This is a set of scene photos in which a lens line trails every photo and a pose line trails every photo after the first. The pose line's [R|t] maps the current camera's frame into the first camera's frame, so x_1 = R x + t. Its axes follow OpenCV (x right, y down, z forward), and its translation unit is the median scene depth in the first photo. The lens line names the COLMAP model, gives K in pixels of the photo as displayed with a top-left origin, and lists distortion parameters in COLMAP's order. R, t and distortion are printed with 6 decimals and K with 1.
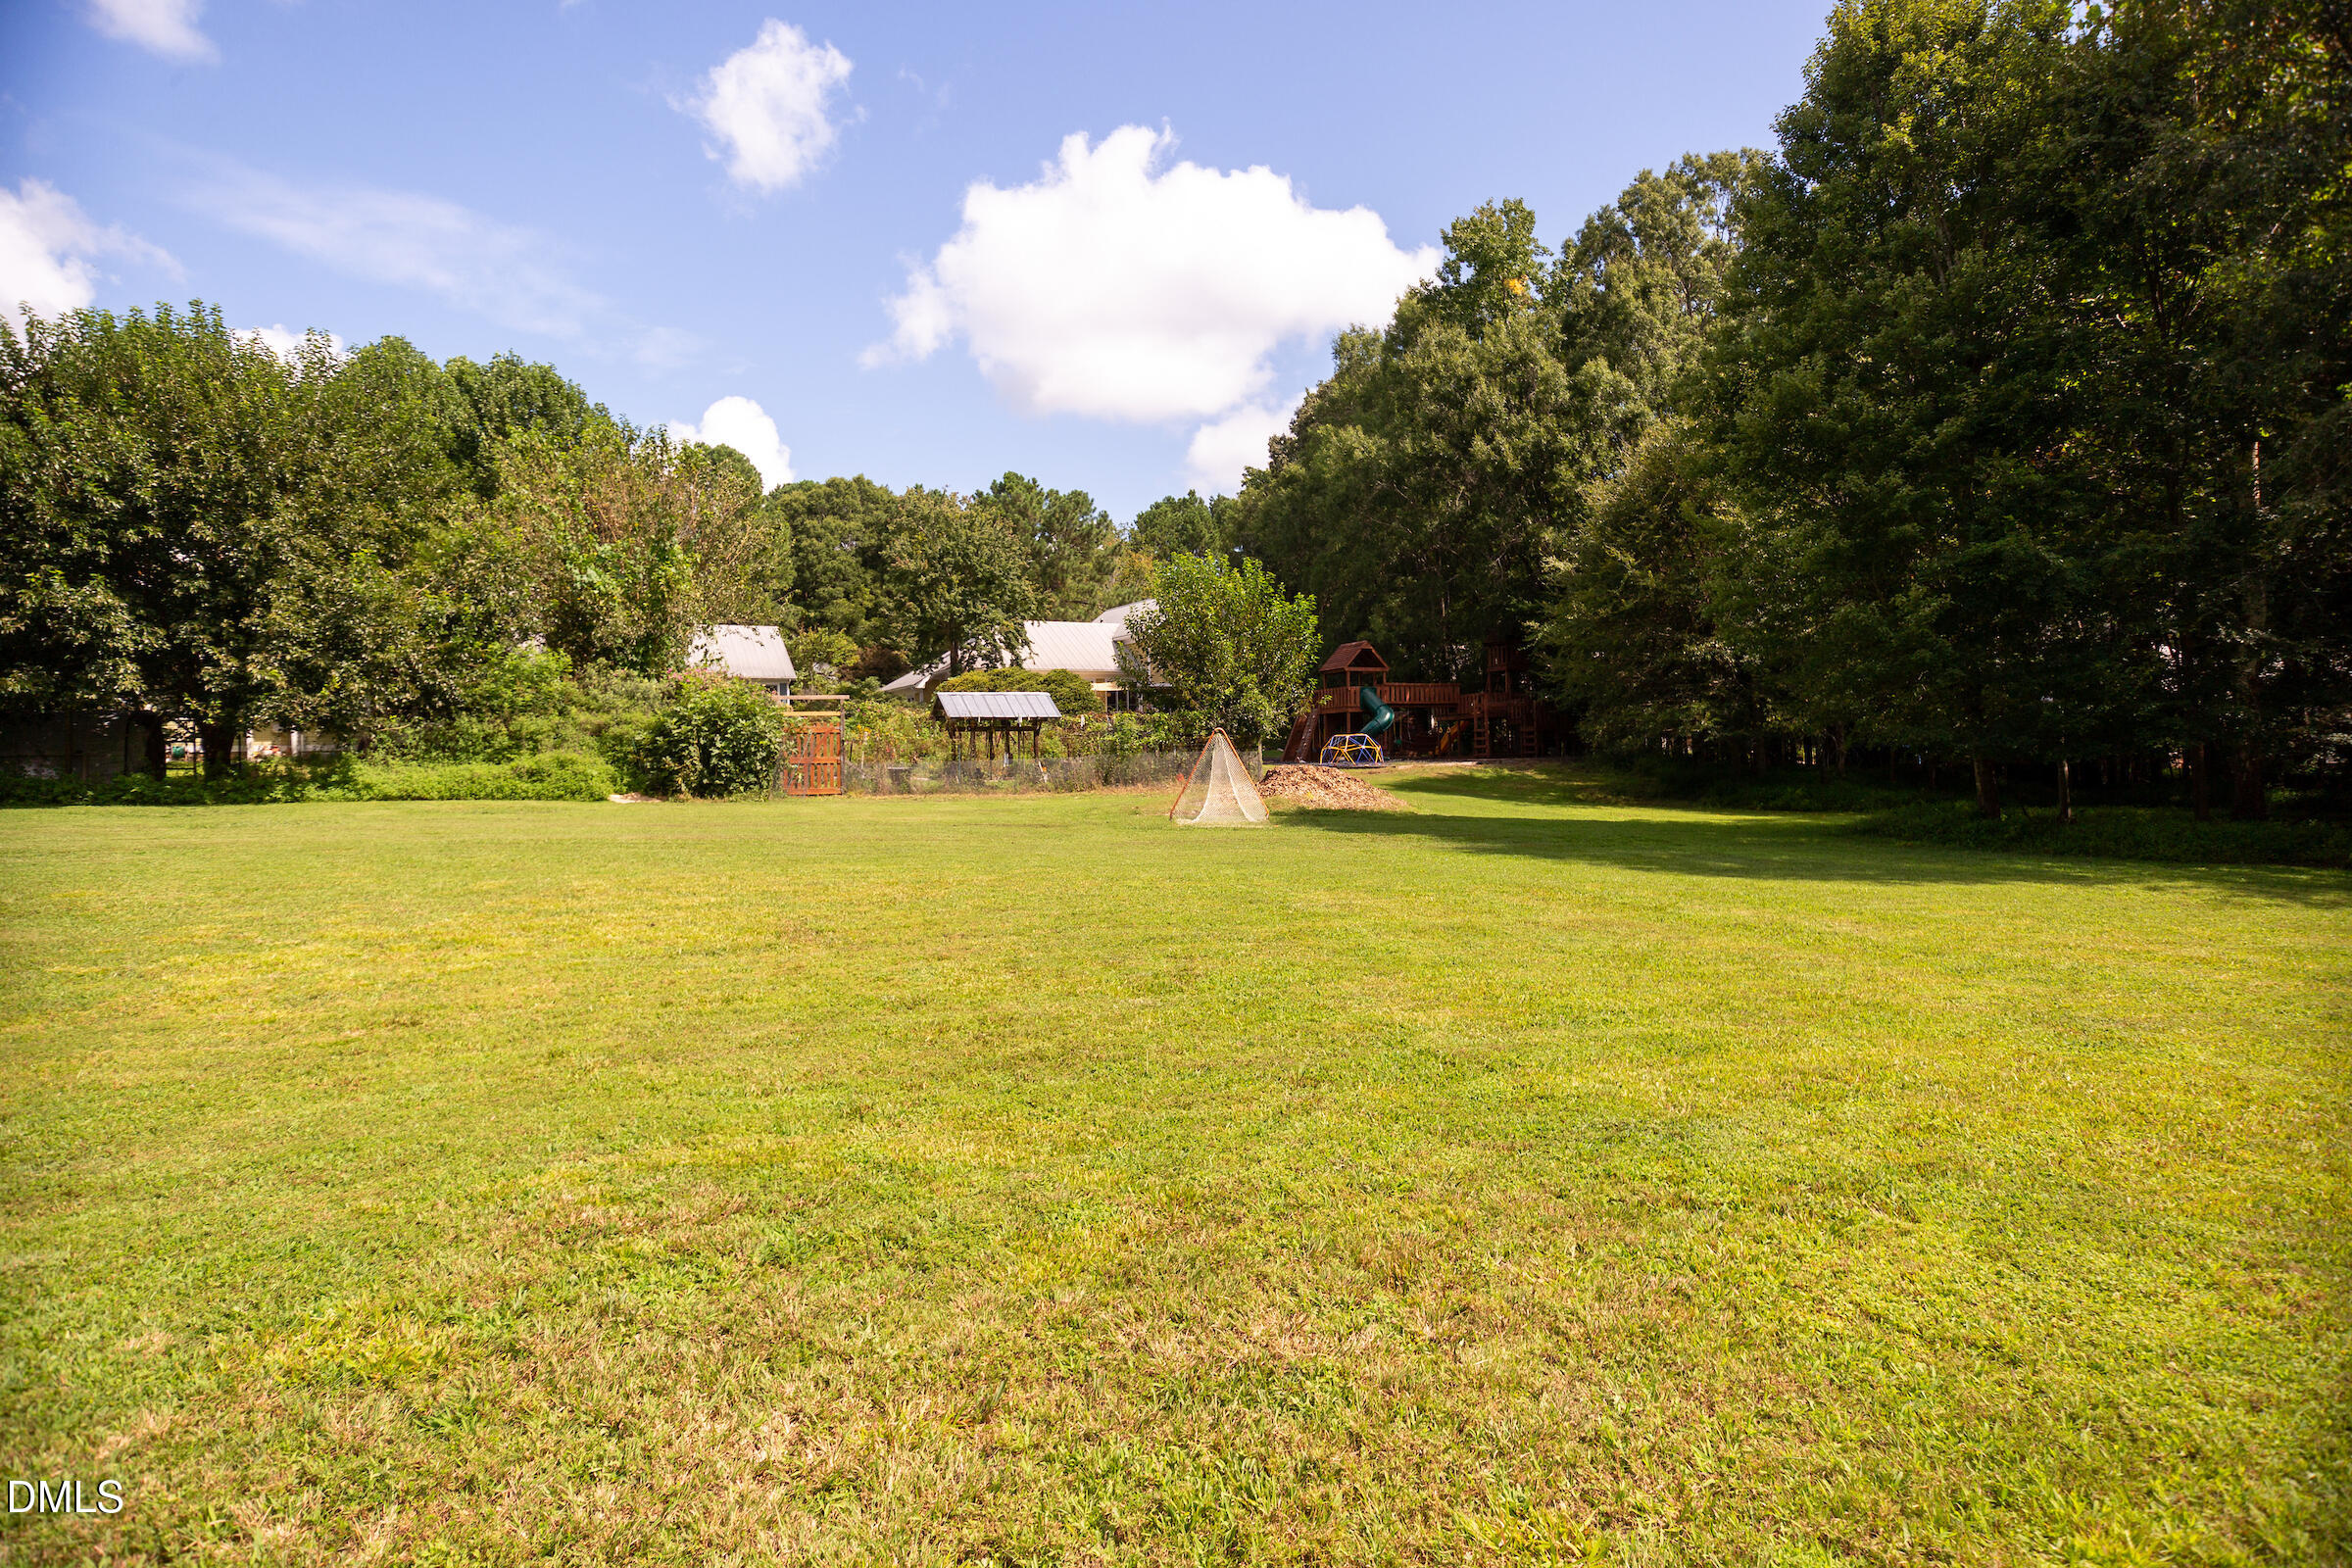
lens RADIAL K [[1300.8, 0, 1185.1], [0, 1300.8, 811.8], [0, 0, 1]] dist [0.006638, 0.000787]
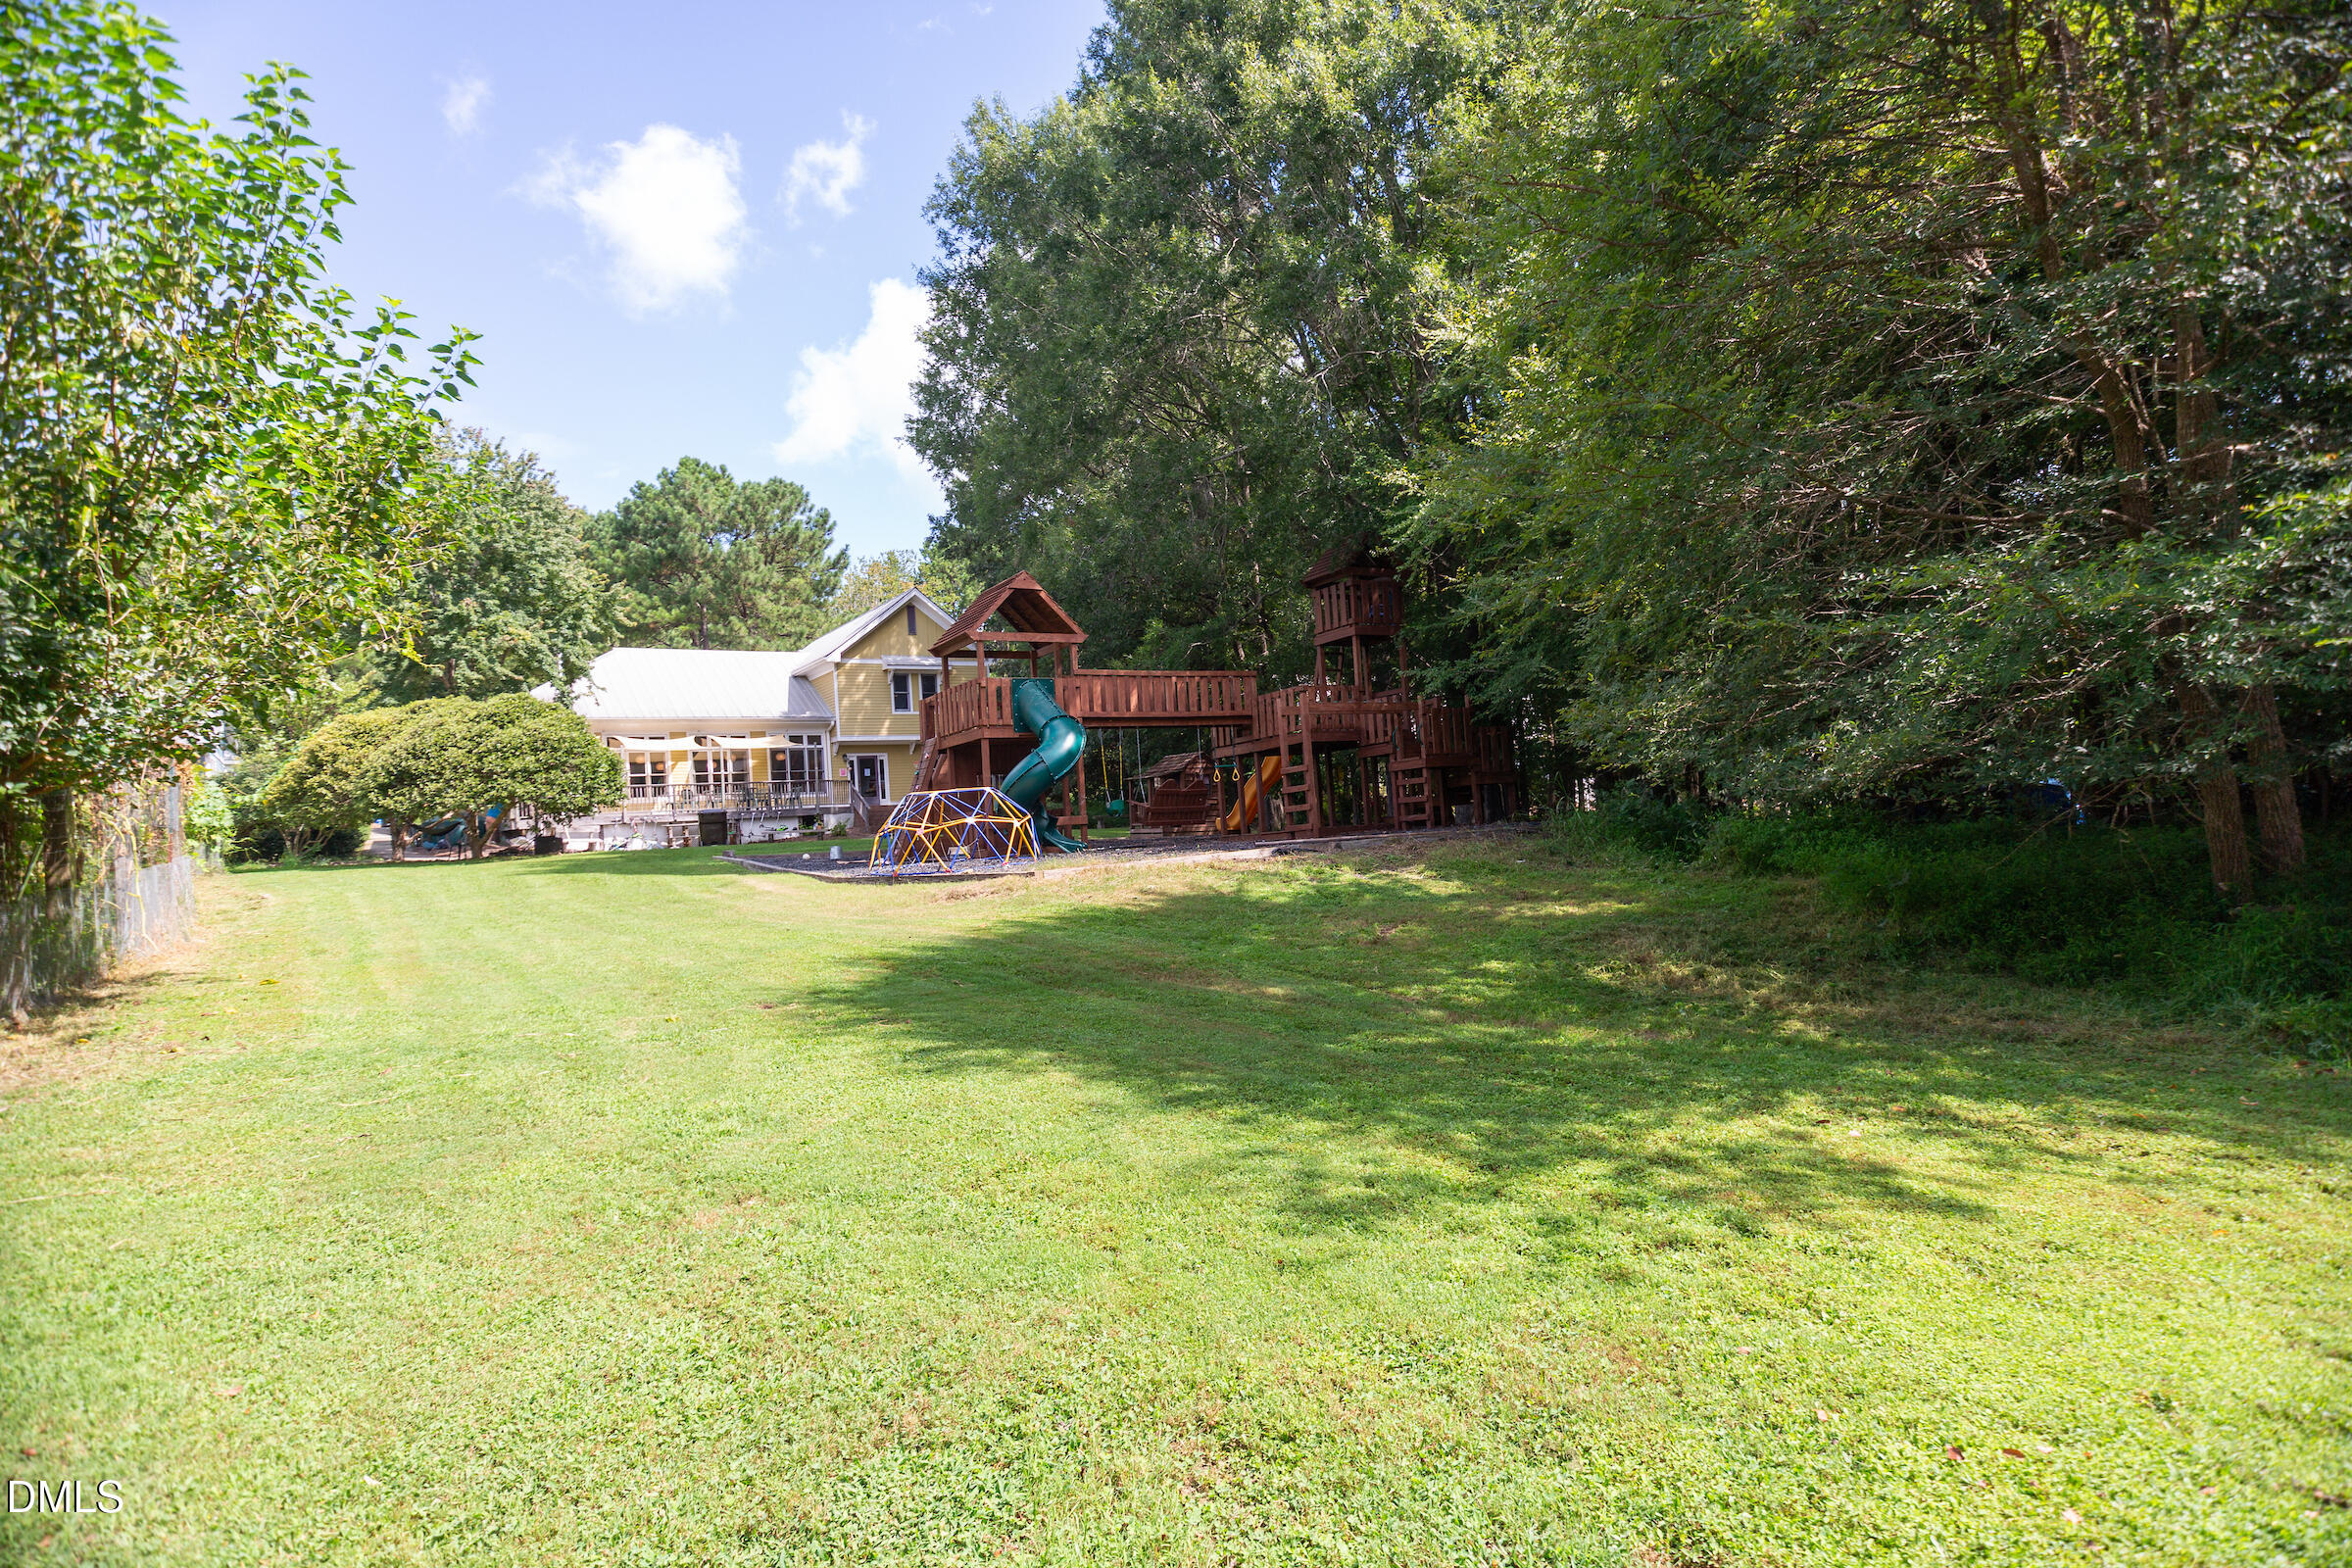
lens RADIAL K [[1300.8, 0, 1185.1], [0, 1300.8, 811.8], [0, 0, 1]] dist [0.006638, 0.000787]
pose [[0.996320, -0.028728, 0.080757, 0.154865], [0.033849, 0.997454, -0.062766, -0.024344], [-0.078749, 0.065268, 0.994756, 0.576863]]
